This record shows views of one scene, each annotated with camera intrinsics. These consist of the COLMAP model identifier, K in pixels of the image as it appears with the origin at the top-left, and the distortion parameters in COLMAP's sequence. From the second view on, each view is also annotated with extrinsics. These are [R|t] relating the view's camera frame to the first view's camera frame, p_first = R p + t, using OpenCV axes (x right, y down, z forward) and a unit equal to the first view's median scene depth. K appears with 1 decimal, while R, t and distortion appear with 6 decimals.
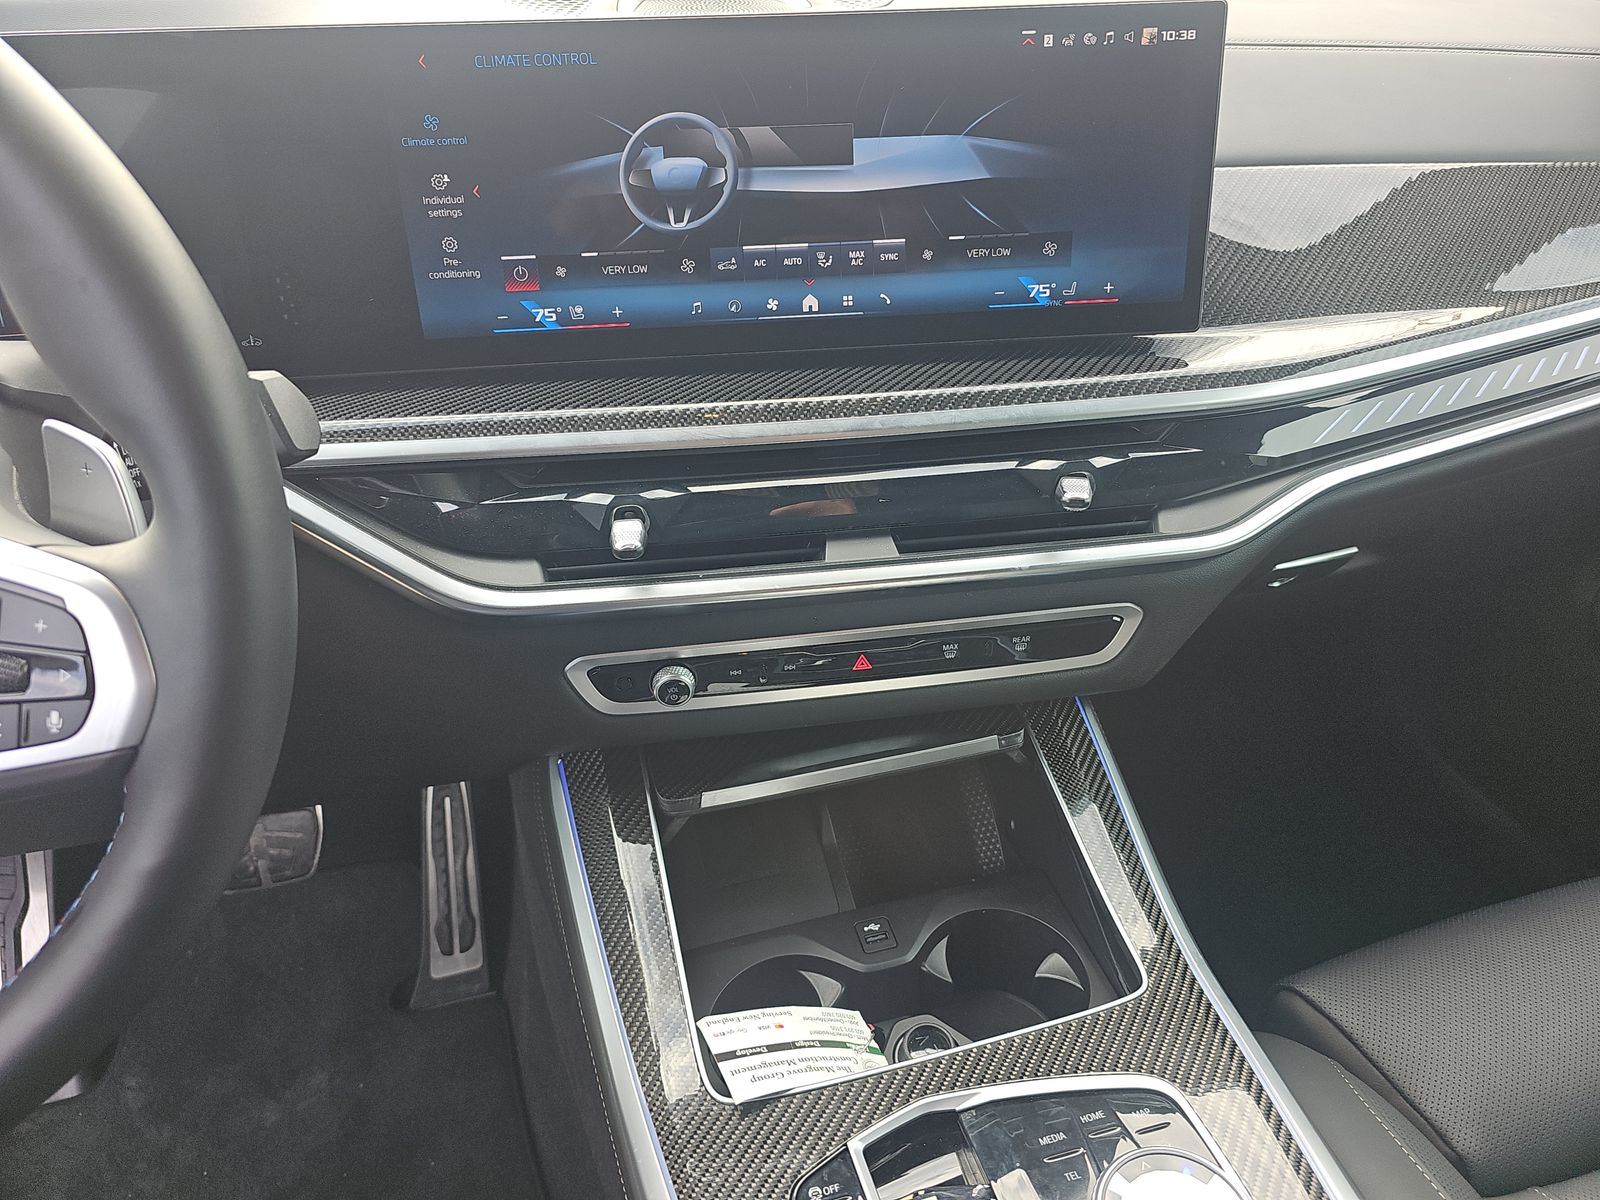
lens RADIAL K [[1059.0, 0, 792.9], [0, 1059.0, 591.7], [0, 0, 1]] dist [0.083646, -0.094895]
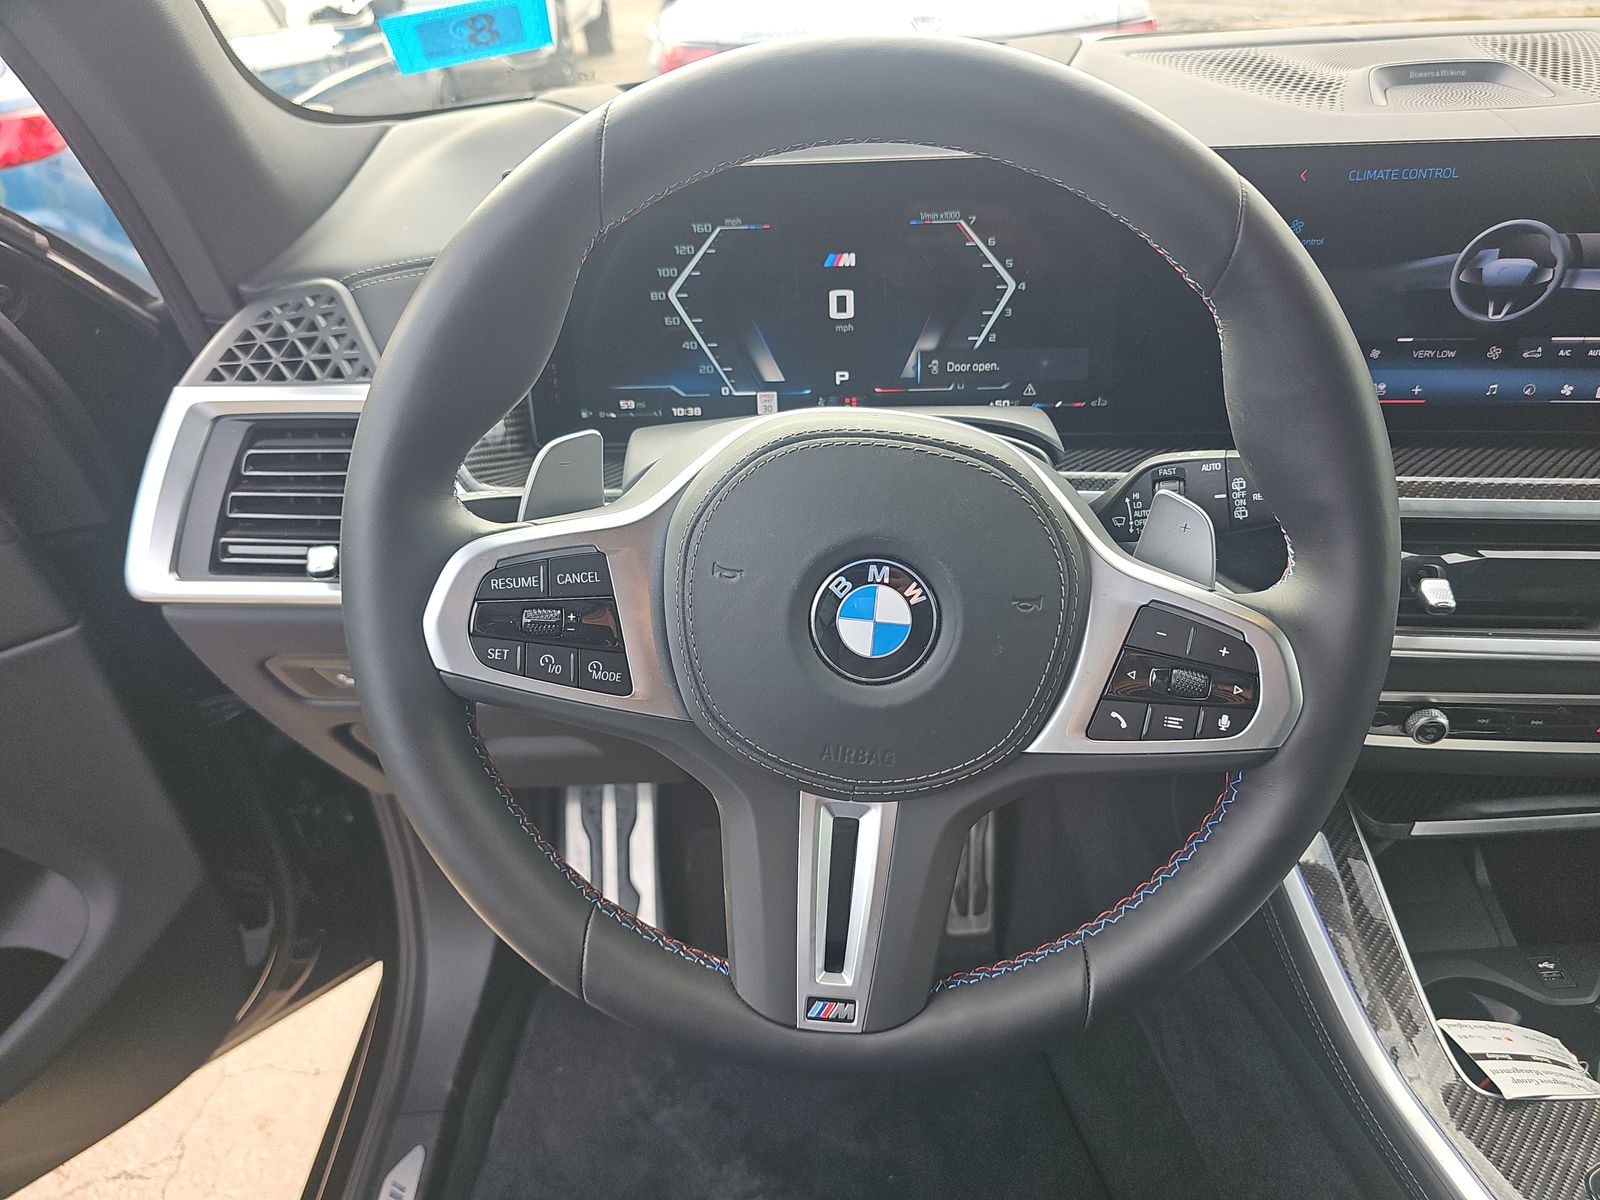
lens RADIAL K [[1087.5, 0, 796.8], [0, 1087.5, 607.7], [0, 0, 1]] dist [0.021378, -0.005726]
pose [[0.974517, 0.106480, -0.197429, -0.559221], [-0.100785, 0.994155, 0.038702, -0.013400], [0.200396, -0.017818, 0.979553, -0.269089]]
